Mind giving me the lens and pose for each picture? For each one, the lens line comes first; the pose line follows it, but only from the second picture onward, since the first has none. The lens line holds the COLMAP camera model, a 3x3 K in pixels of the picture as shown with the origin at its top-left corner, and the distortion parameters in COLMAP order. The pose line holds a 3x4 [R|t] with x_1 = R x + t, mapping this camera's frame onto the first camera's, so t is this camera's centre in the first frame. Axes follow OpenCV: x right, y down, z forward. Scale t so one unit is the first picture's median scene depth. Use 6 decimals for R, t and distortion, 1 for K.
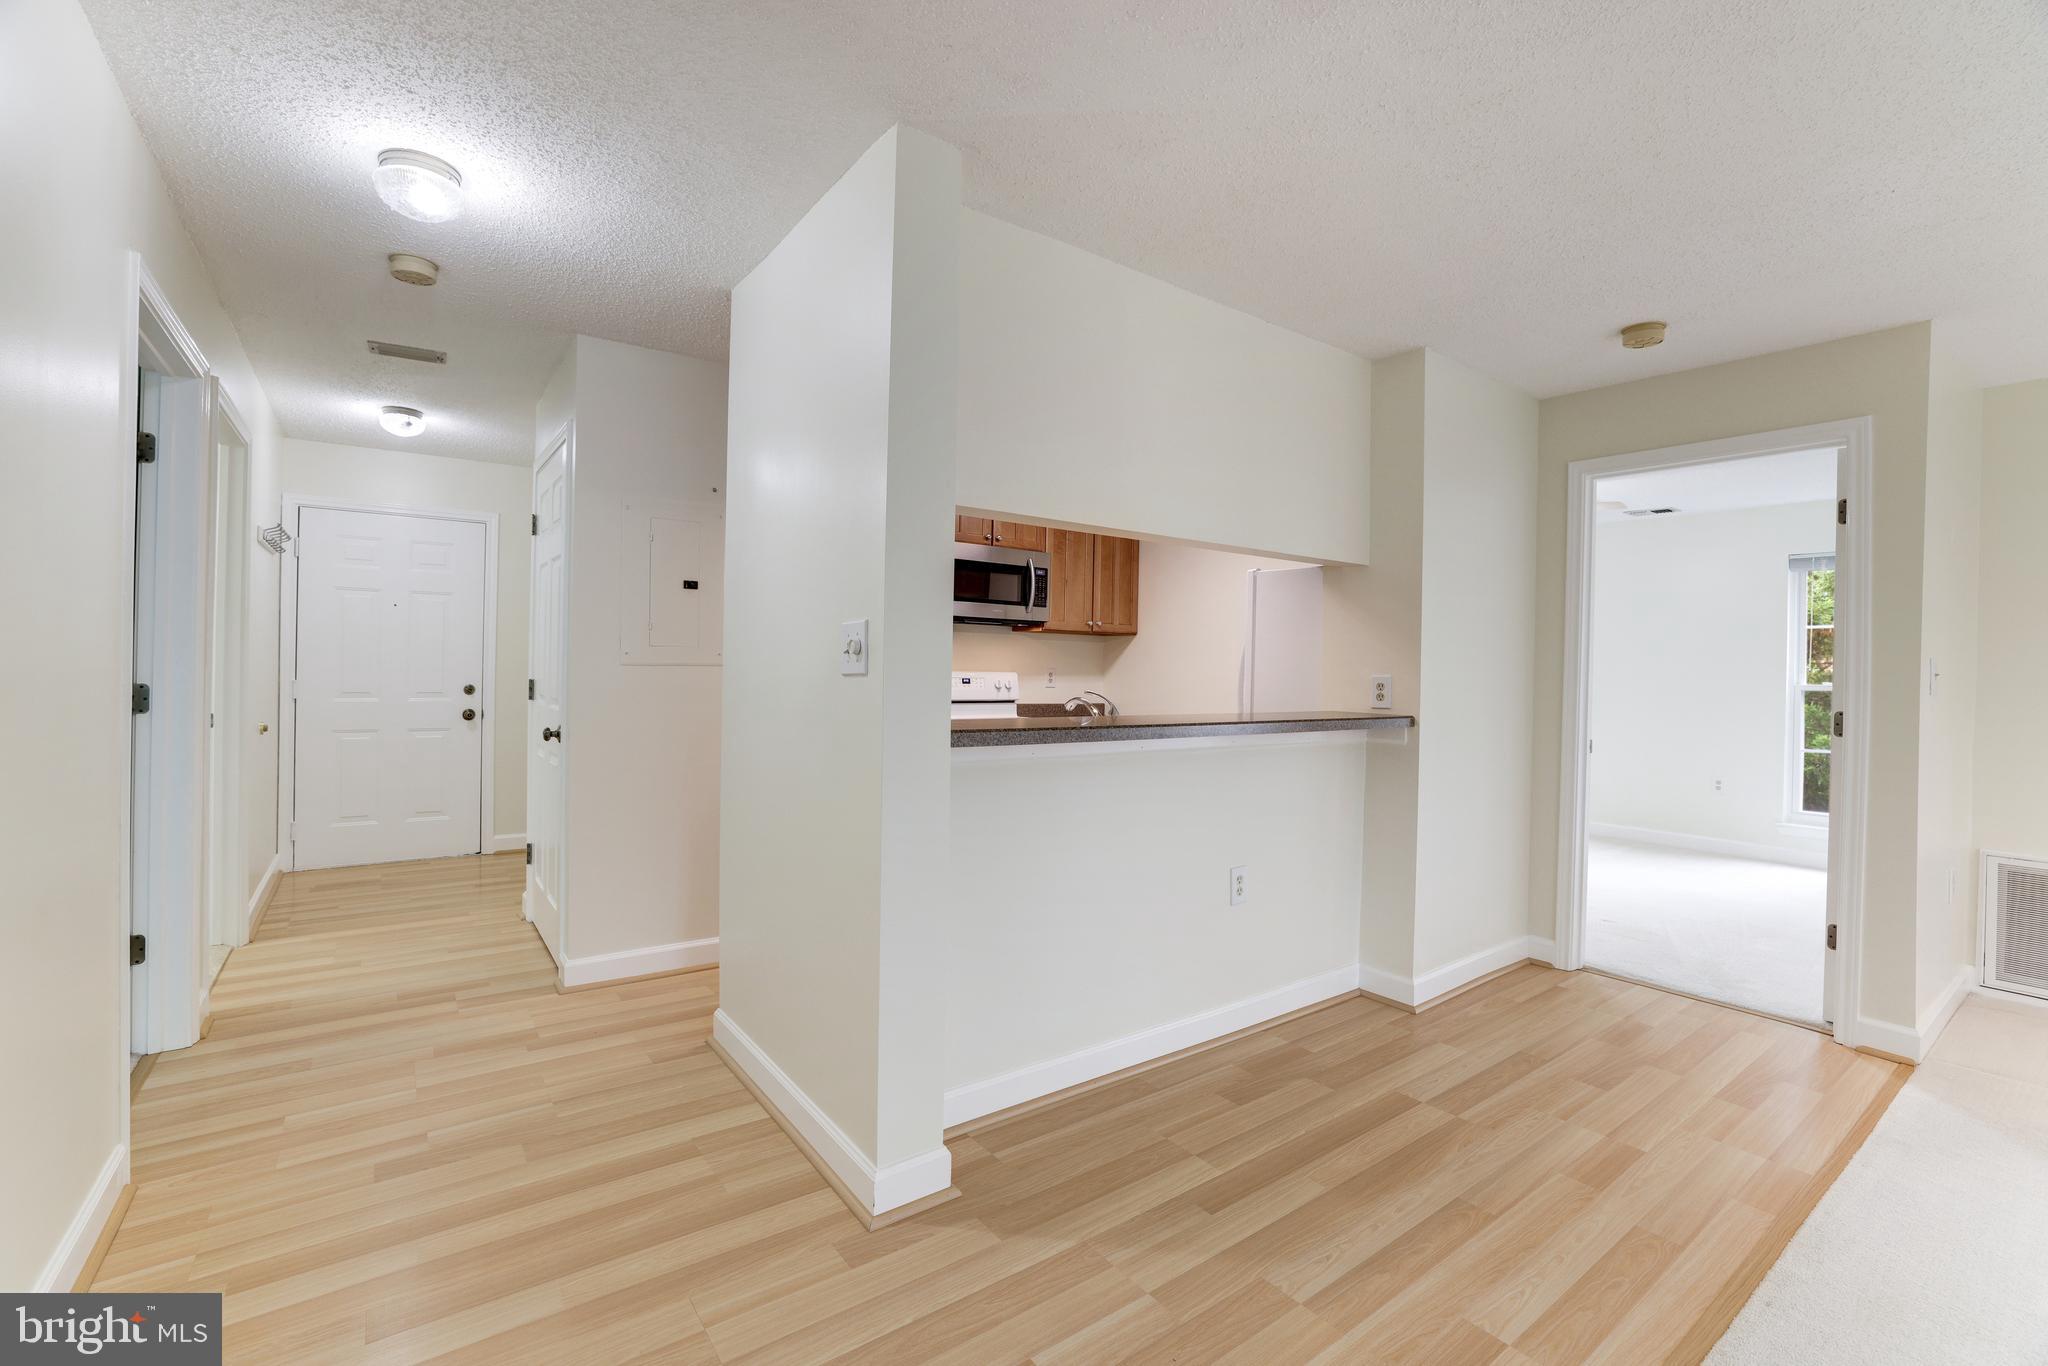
lens RADIAL K [[889.0, 0, 1022.3], [0, 889.0, 668.7], [0, 0, 1]] dist [-0.049620, 0.018754]
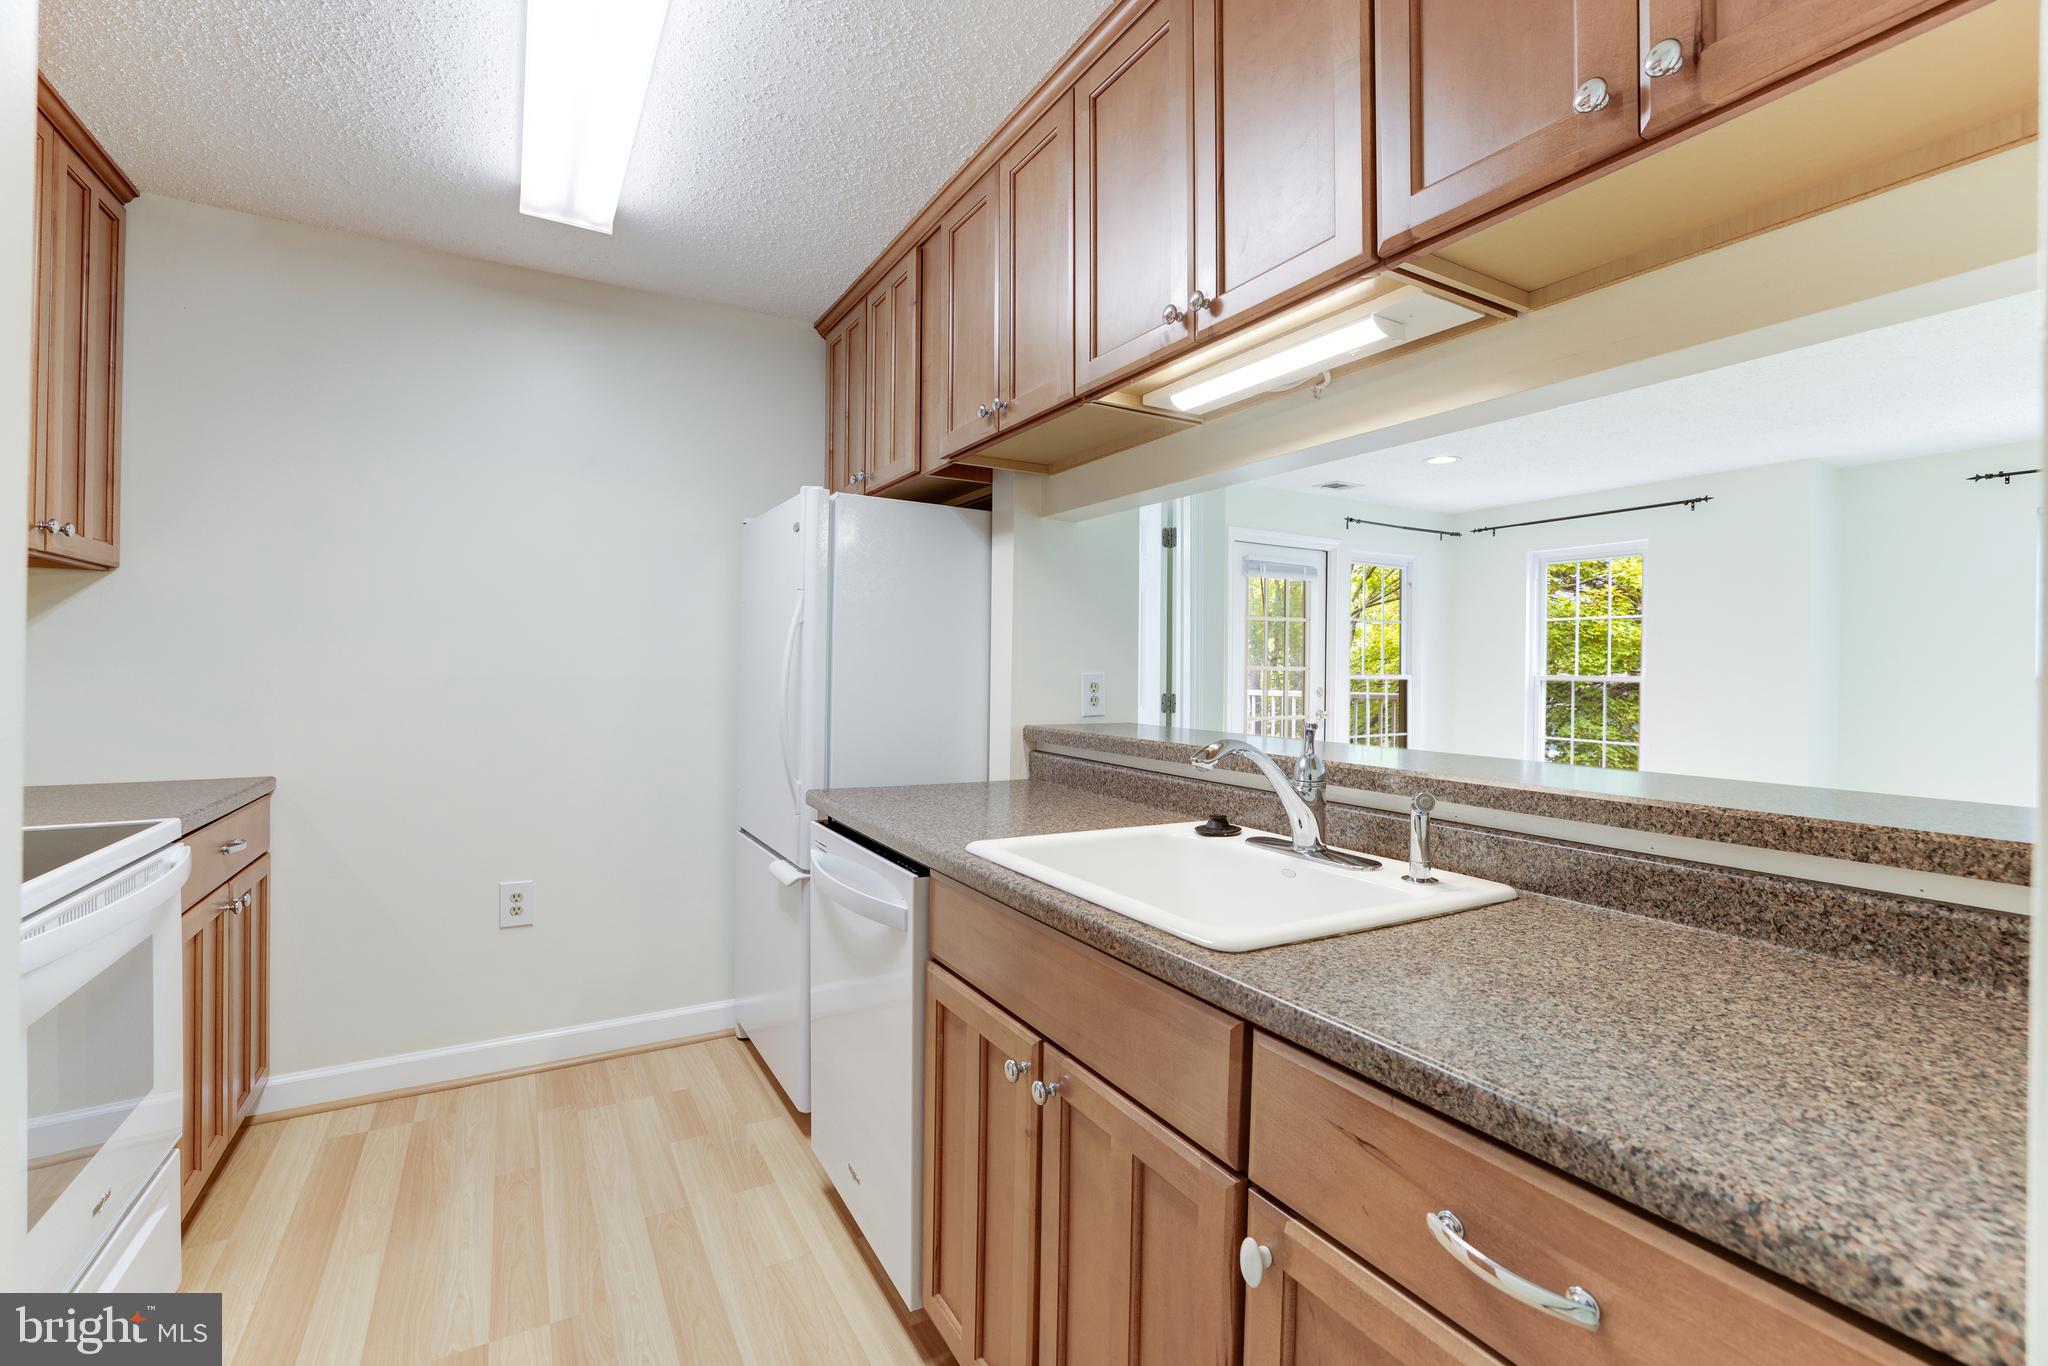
lens RADIAL K [[889.0, 0, 1022.3], [0, 889.0, 668.7], [0, 0, 1]] dist [-0.049620, 0.018754]
pose [[0.105624, -0.017330, 0.994255, -0.348674], [-0.007256, 0.999808, 0.018197, -0.008593], [-0.994380, -0.009136, 0.105478, 0.973302]]
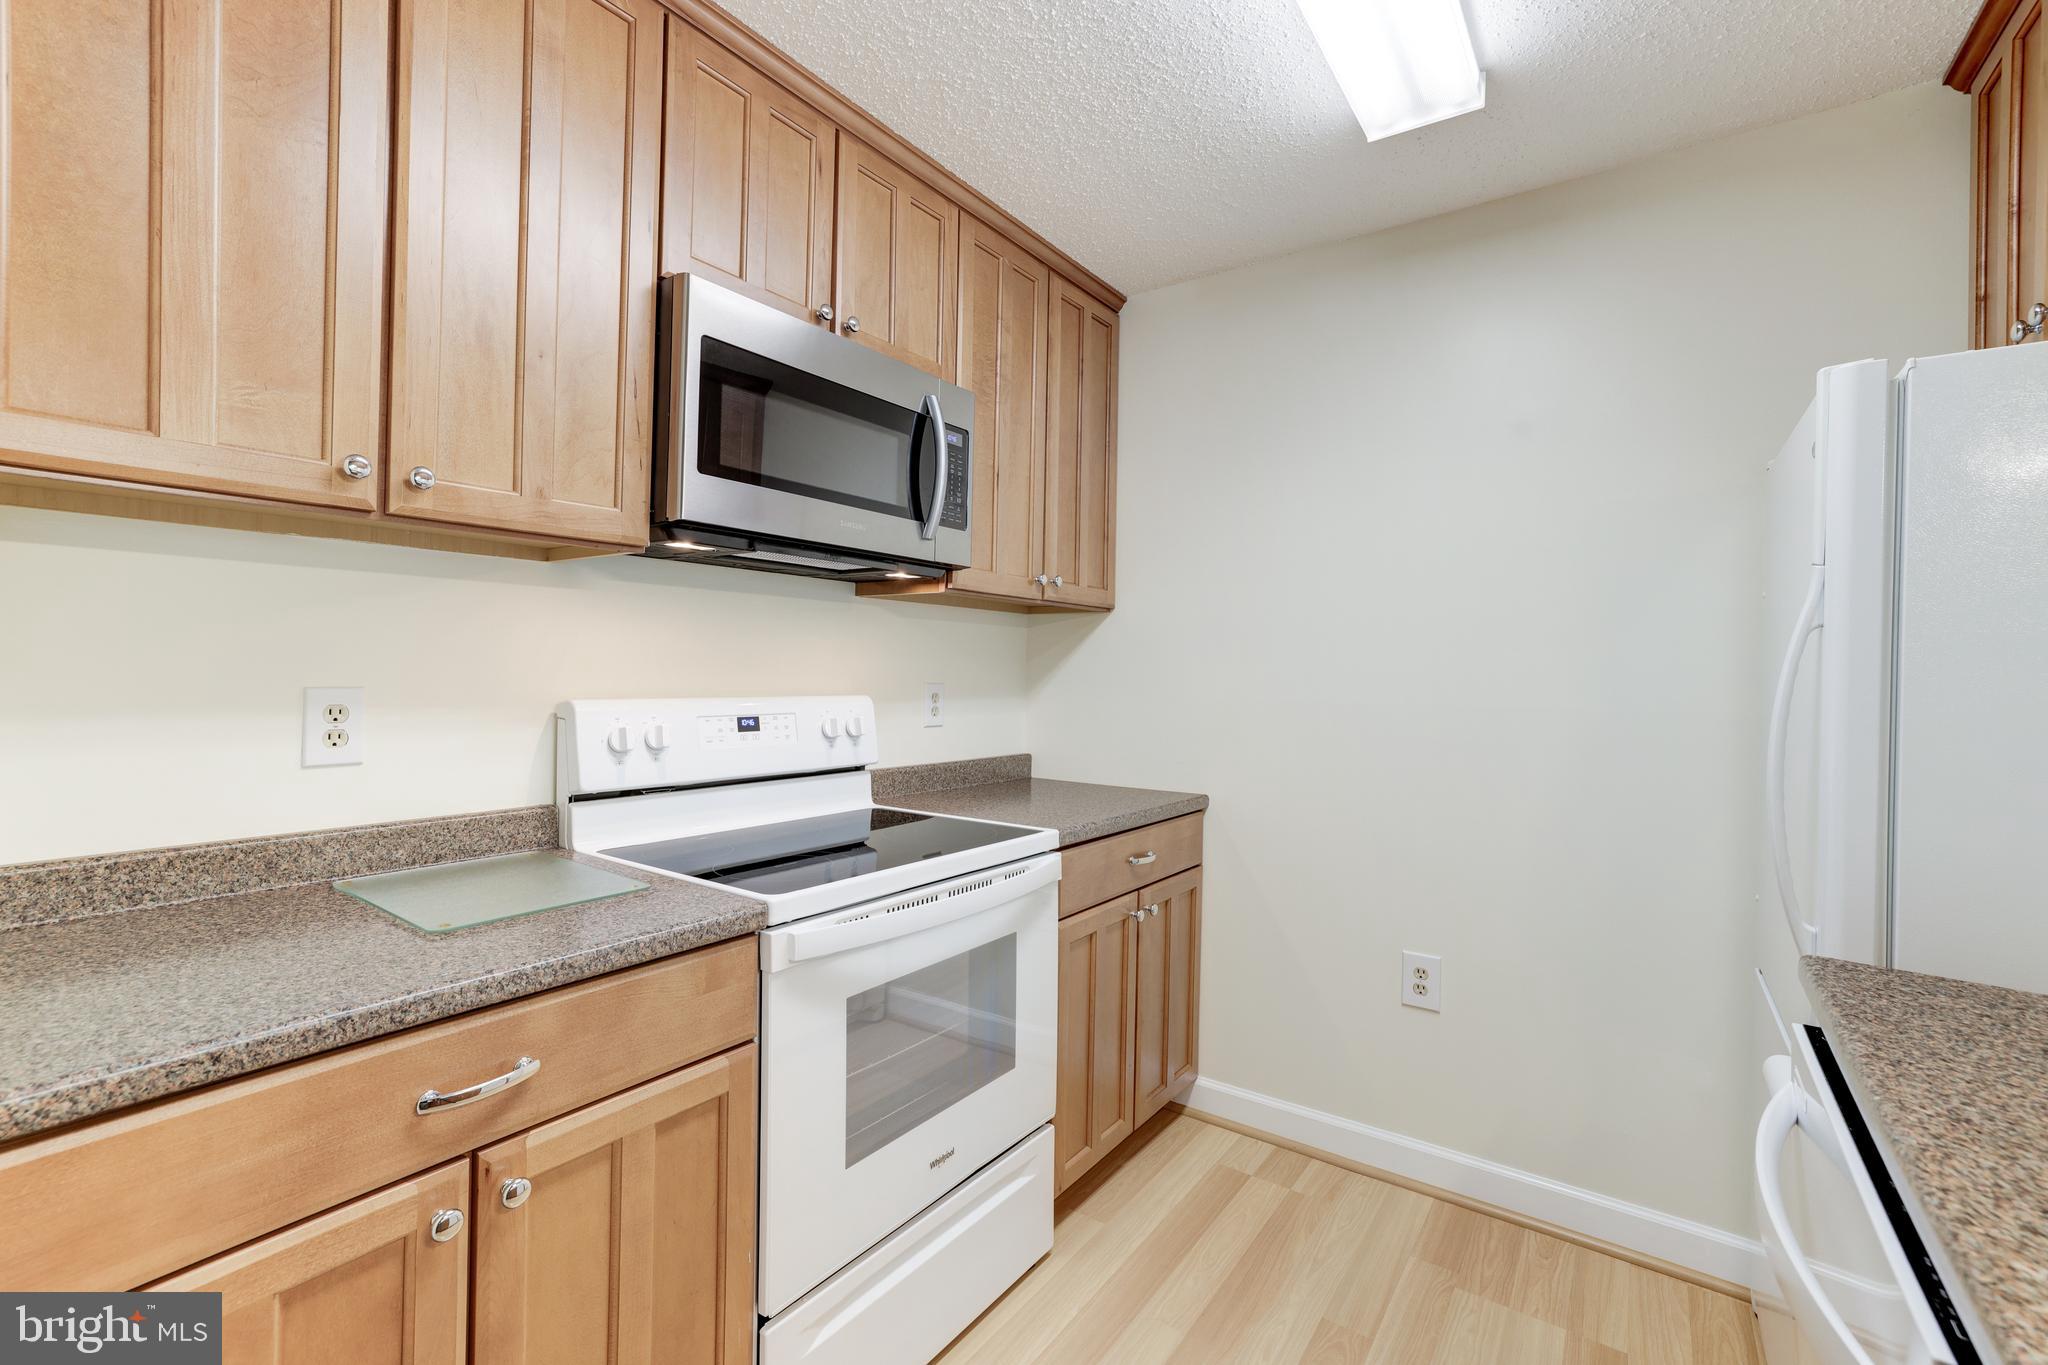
lens RADIAL K [[876.7, 0, 1021.7], [0, 876.7, 665.7], [0, 0, 1]] dist [-0.025792, 0.014130]
pose [[0.951329, -0.000914, 0.308175, -0.105620], [0.001299, 0.999999, -0.001042, -0.014792], [-0.308174, 0.001391, 0.951329, 0.979135]]
